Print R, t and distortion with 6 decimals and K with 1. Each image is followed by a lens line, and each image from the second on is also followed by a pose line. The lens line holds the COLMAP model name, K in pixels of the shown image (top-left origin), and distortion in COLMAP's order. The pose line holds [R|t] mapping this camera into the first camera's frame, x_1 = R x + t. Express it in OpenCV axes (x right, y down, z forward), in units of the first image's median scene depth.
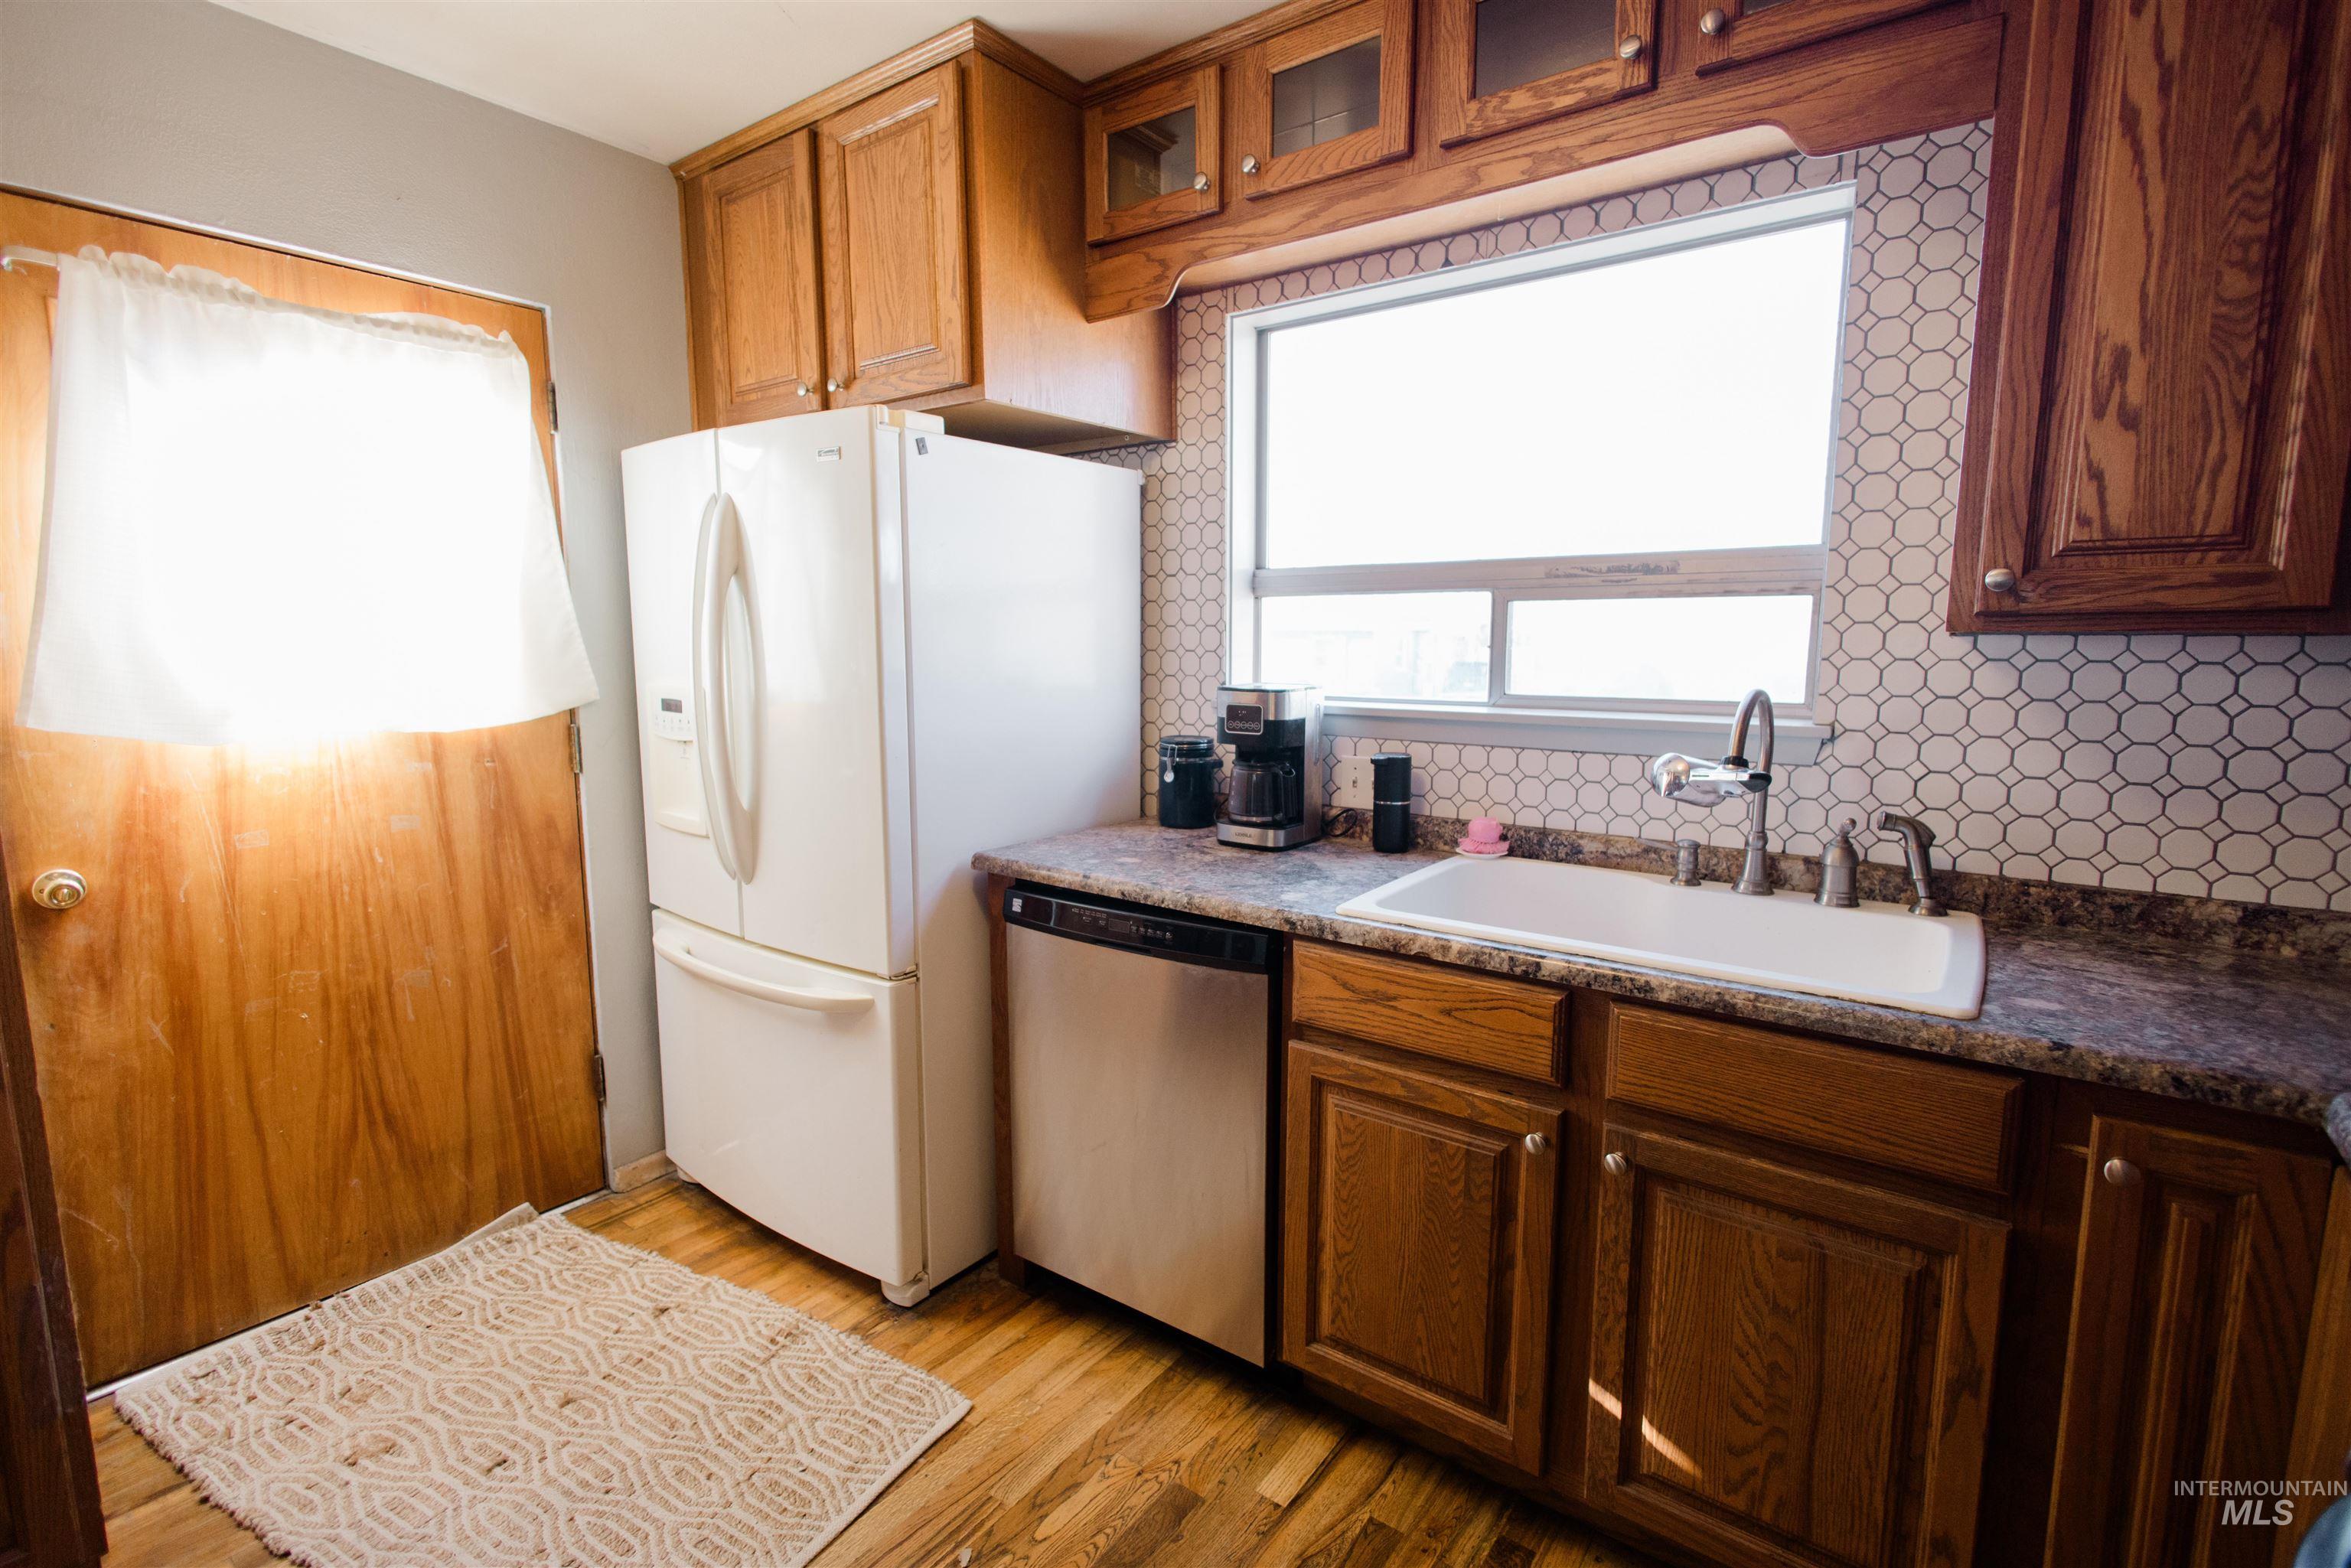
lens RADIAL K [[1088.1, 0, 1174.0], [0, 1088.1, 782.5], [0, 0, 1]] dist [0.007396, -0.001269]
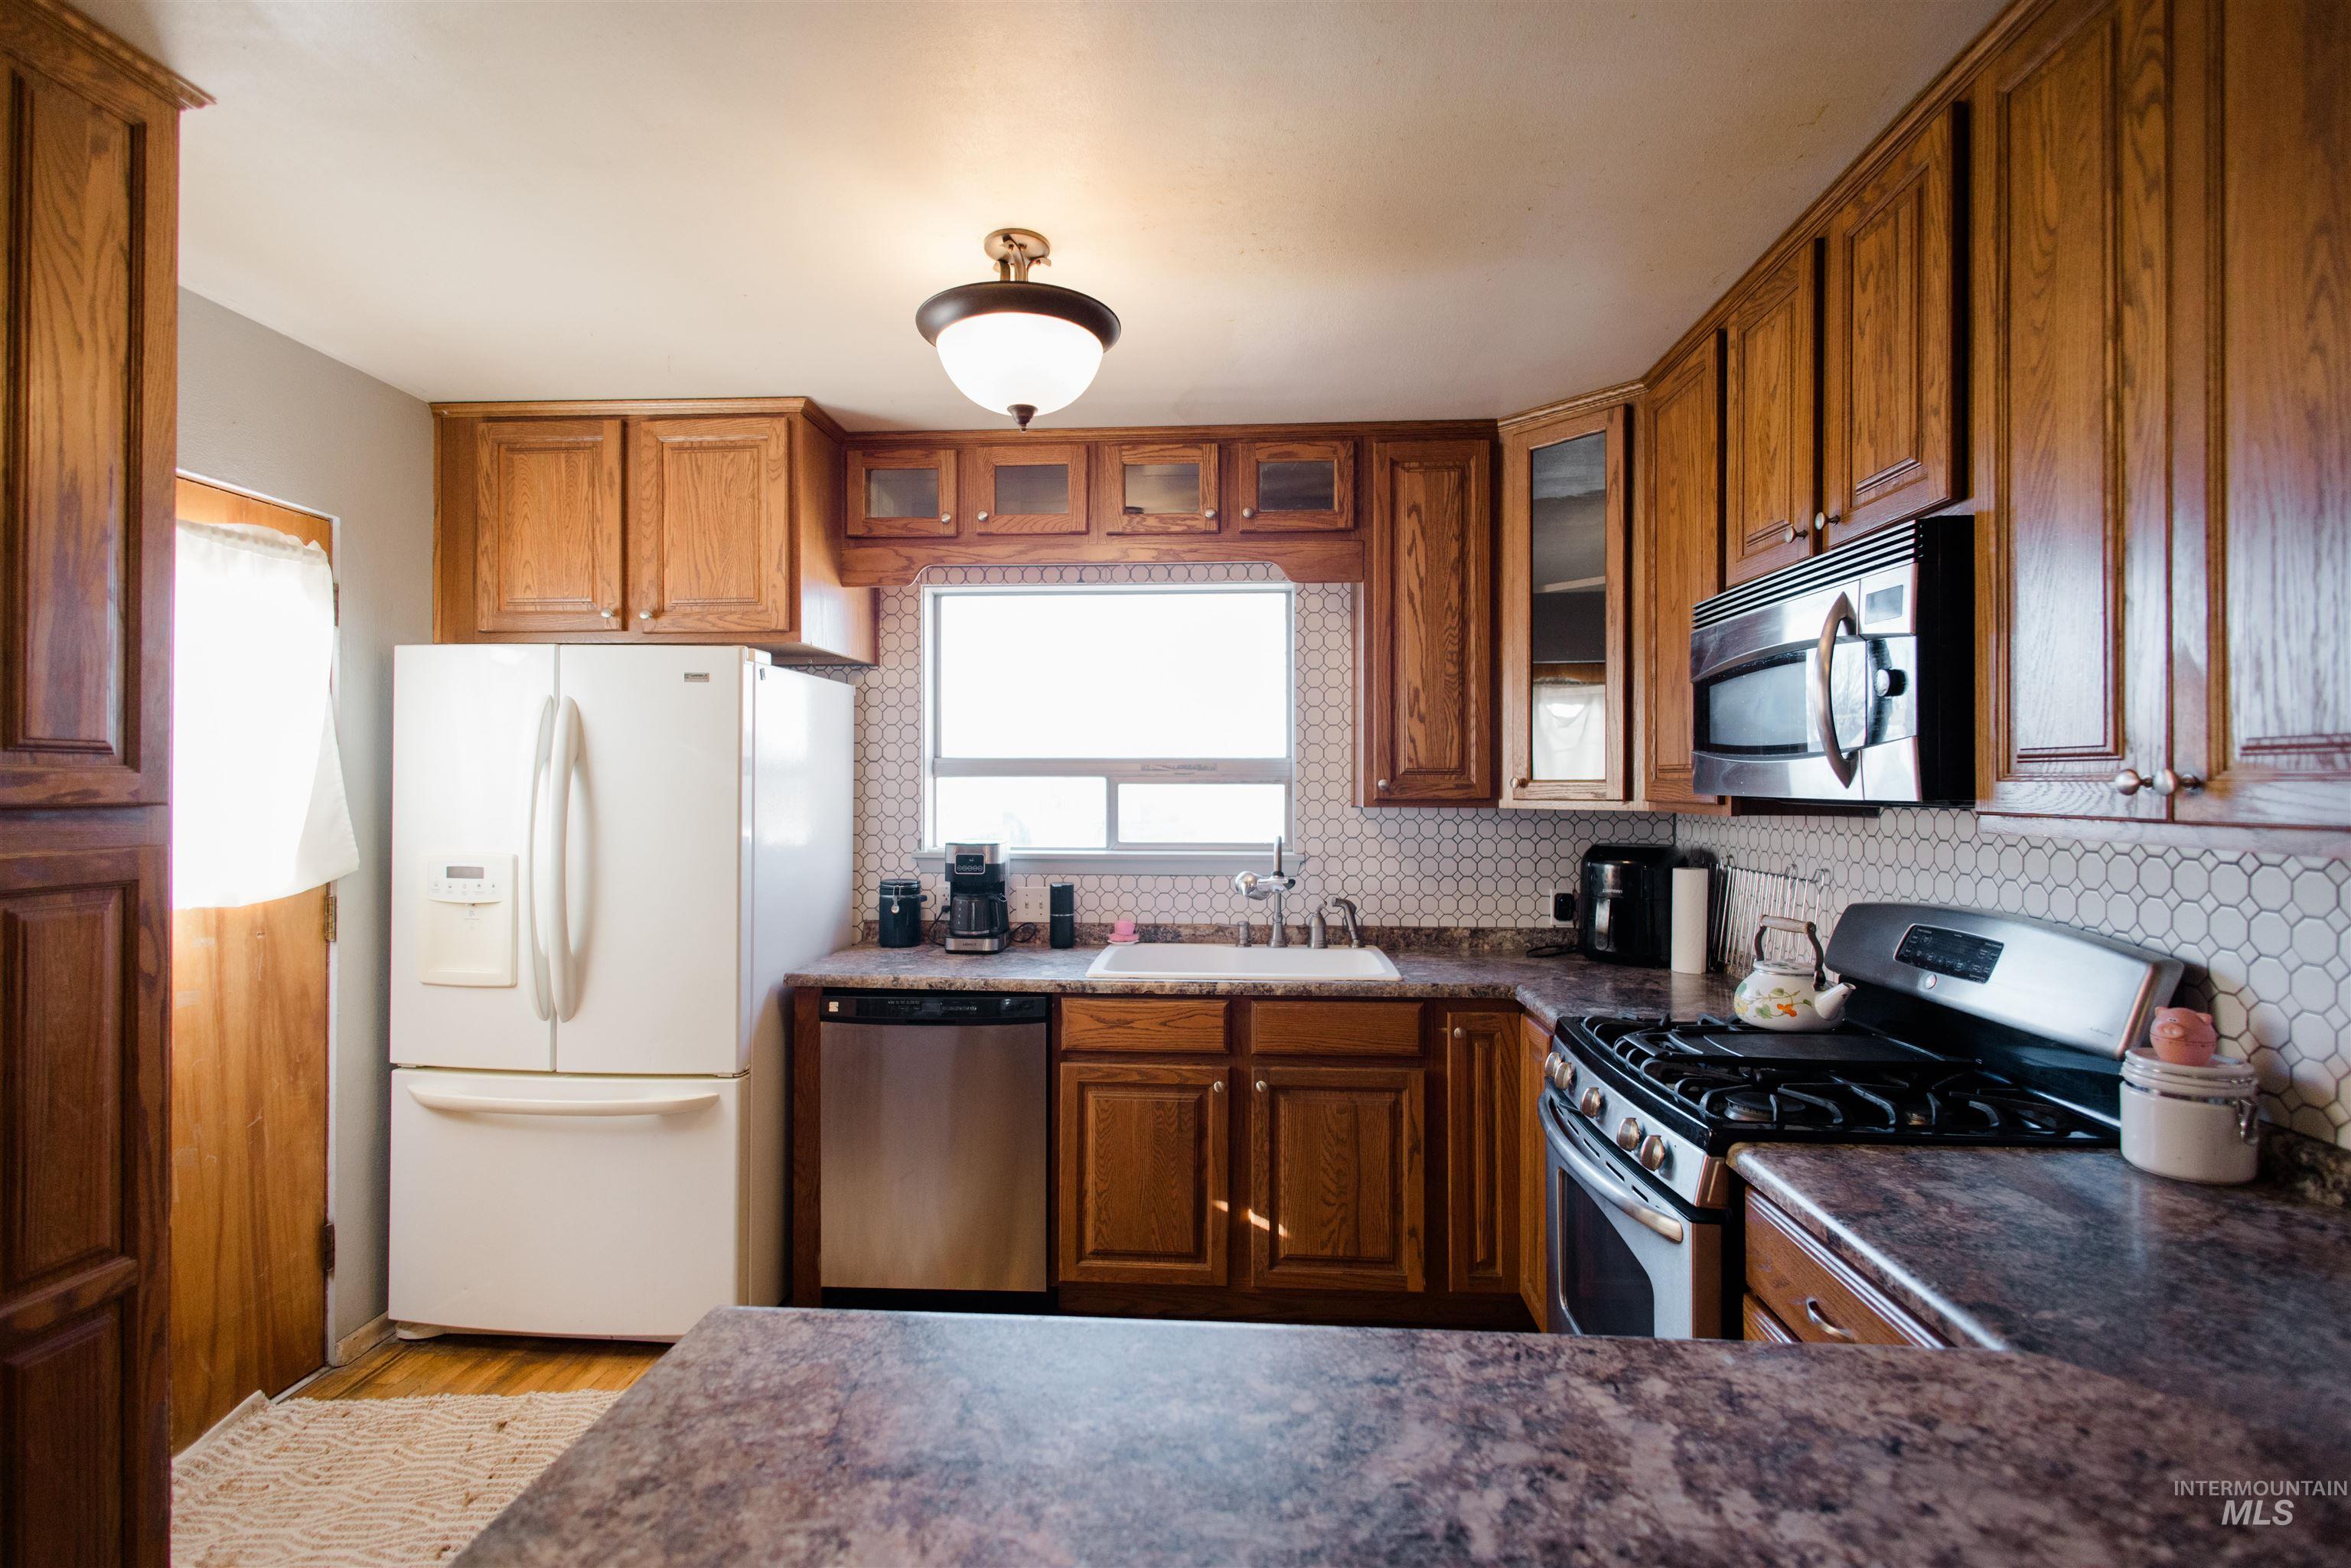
lens RADIAL K [[1082.3, 0, 1172.2], [0, 1082.3, 782.8], [0, 0, 1]] dist [0.003837, -0.000374]
pose [[0.837533, 0.002991, 0.546379, -0.560544], [0.071422, 0.990806, -0.114905, 0.022360], [-0.541699, 0.135260, 0.829619, -0.410379]]
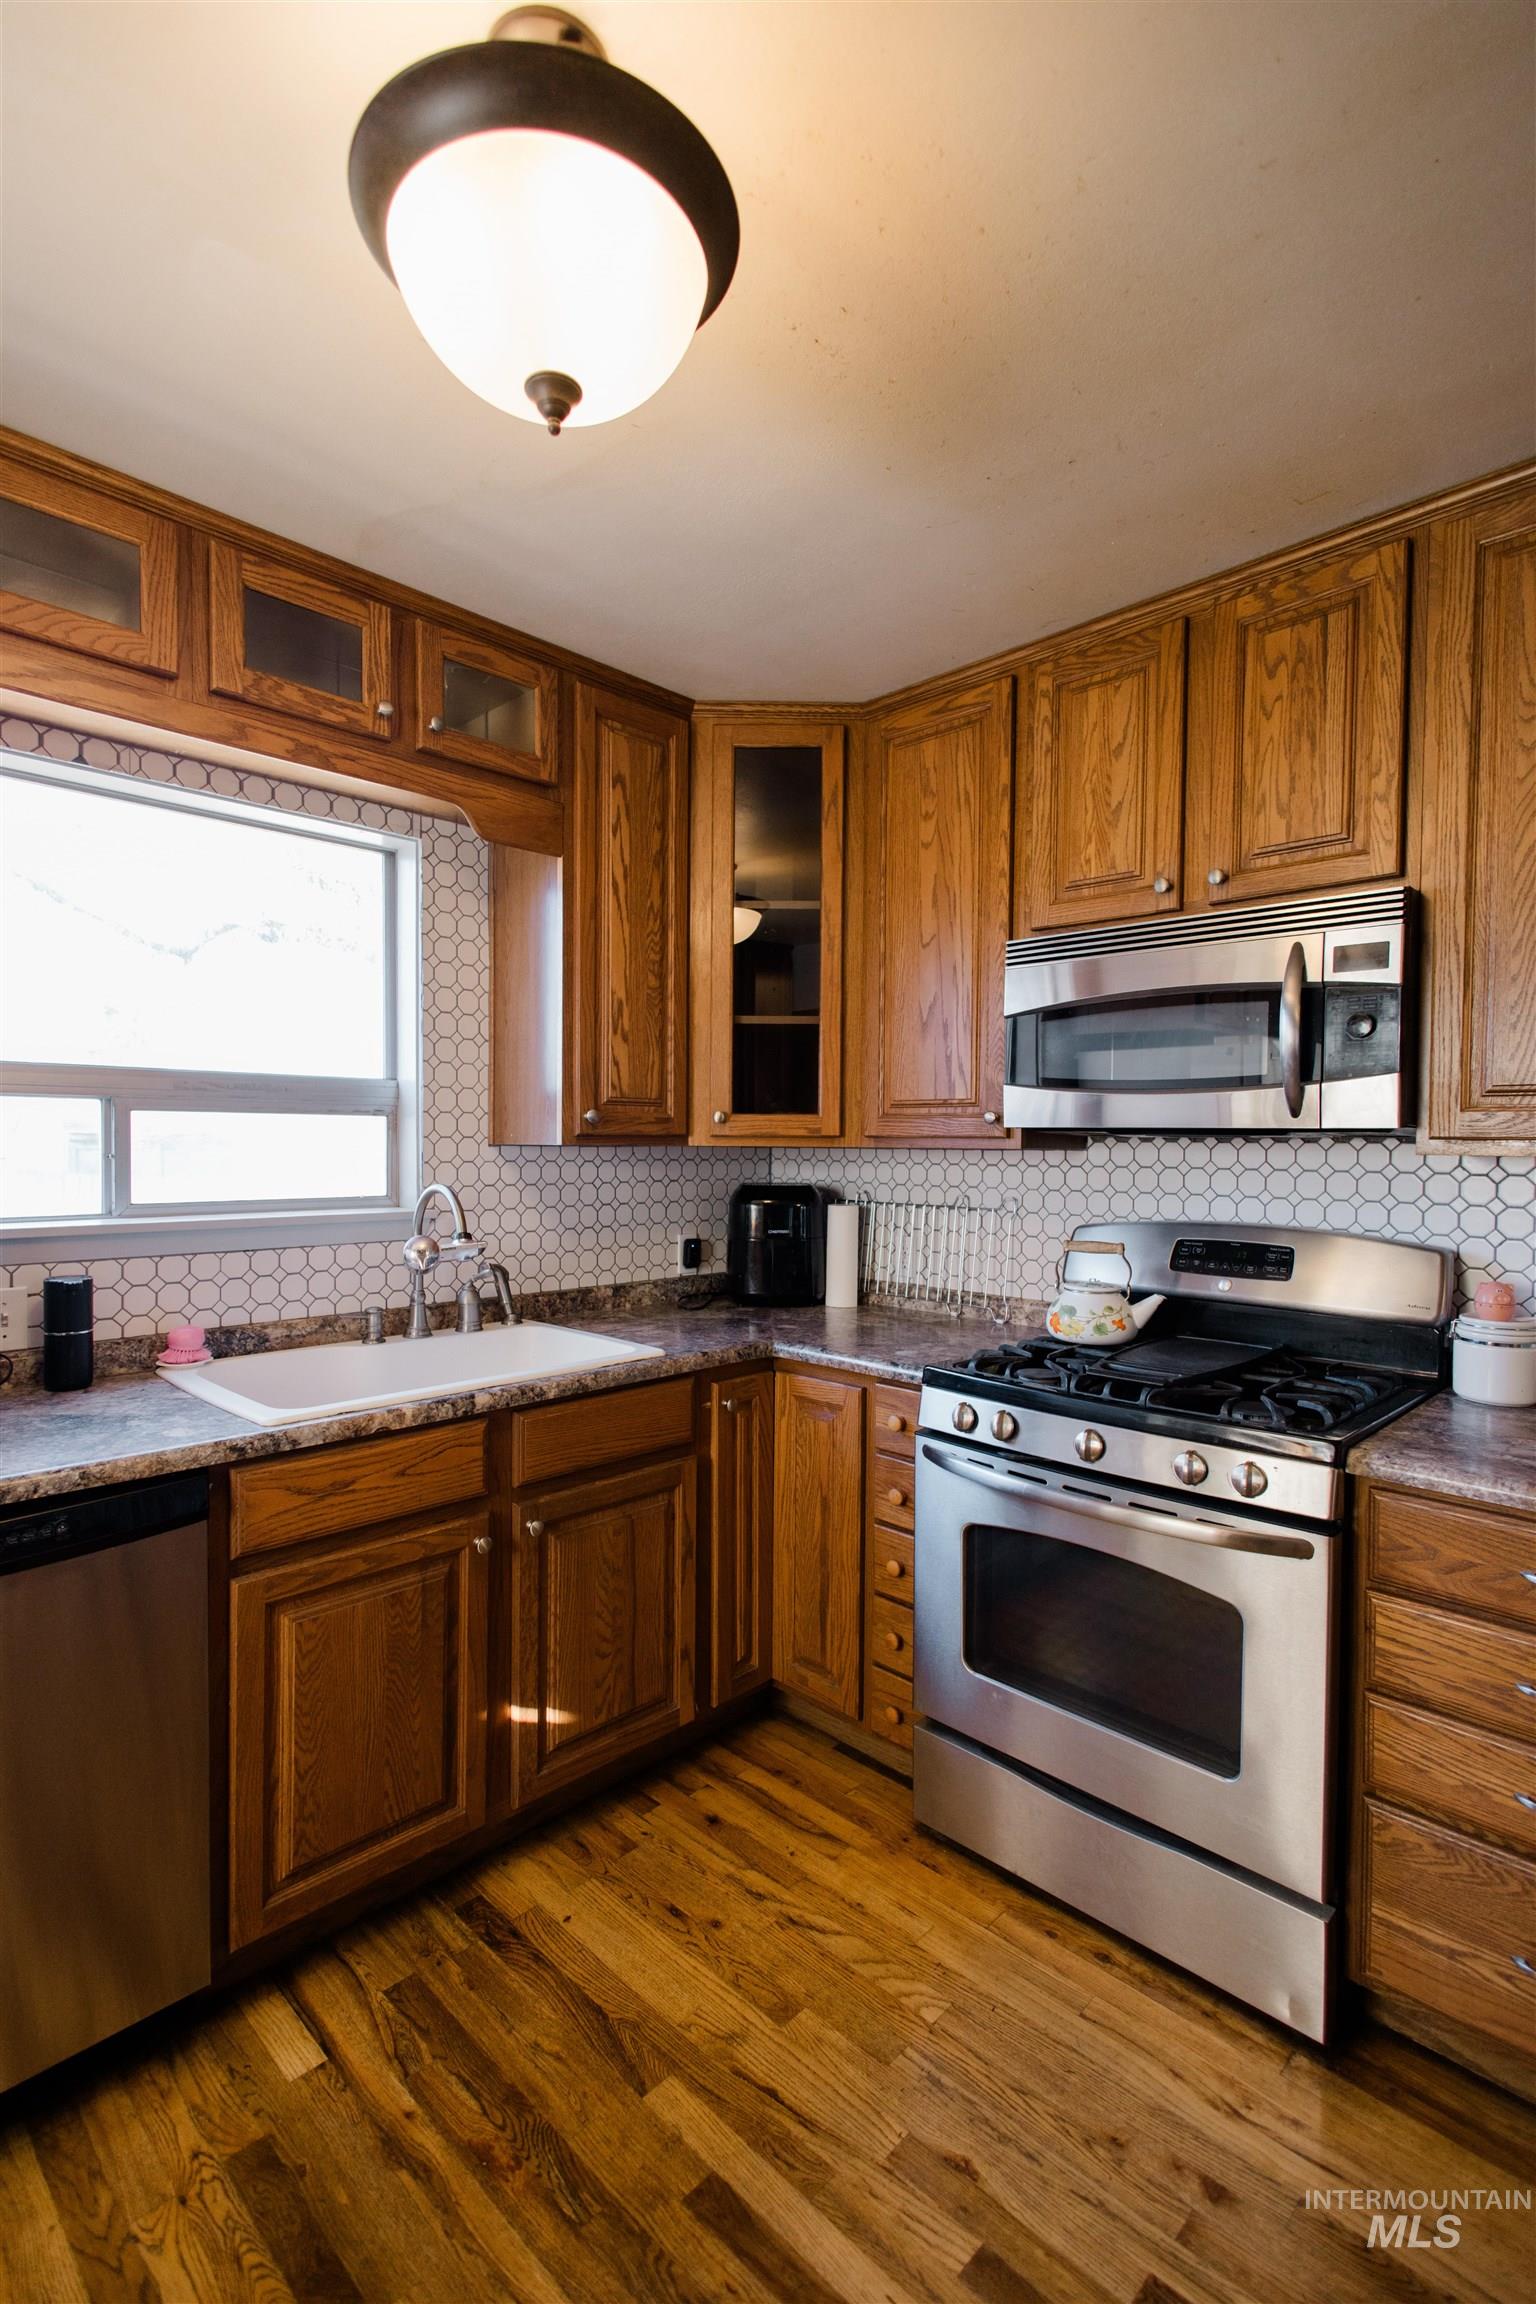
lens RADIAL K [[1084.7, 0, 764.3], [0, 1084.7, 1163.4], [0, 0, 1]] dist [0.010061, -0.001424]
pose [[0.137445, -0.018545, 0.990336, -0.667909], [0.125058, 0.992149, 0.001222, -0.054059], [-0.982583, 0.123681, 0.138685, 0.344554]]
